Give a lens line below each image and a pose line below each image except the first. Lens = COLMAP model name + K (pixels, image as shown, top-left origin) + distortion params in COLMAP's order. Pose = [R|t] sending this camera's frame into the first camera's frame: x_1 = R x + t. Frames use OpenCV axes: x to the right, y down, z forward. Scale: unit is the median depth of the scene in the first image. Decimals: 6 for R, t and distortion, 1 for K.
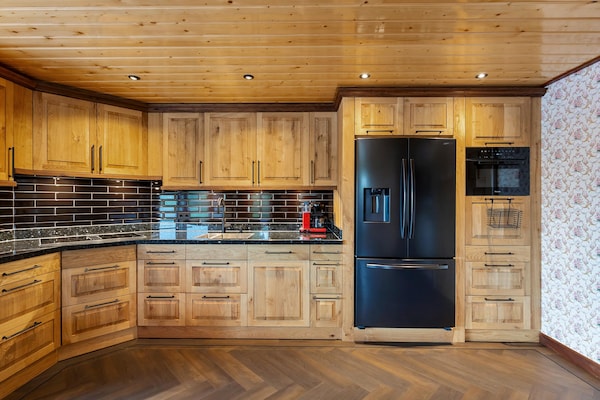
lens RADIAL K [[284.6, 0, 300.0], [0, 284.6, 200.0], [0, 0, 1]] dist [-0.000211, -0.000350]
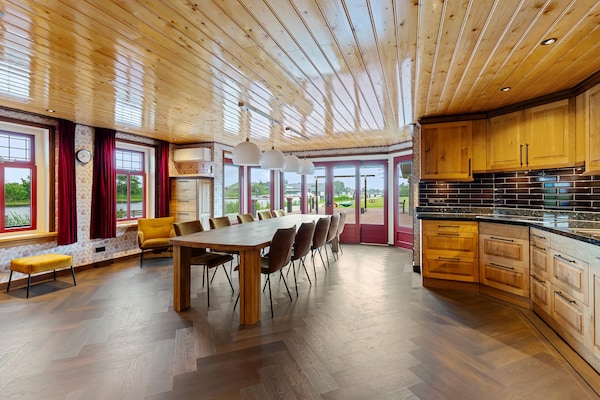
lens RADIAL K [[284.6, 0, 300.0], [0, 284.6, 200.0], [0, 0, 1]] dist [-0.000211, -0.000350]
pose [[-0.367207, 0.025354, -0.929794, 0.850718], [0.007420, 0.999676, 0.024329, 0.014397], [0.930110, 0.002034, -0.367276, 0.583590]]
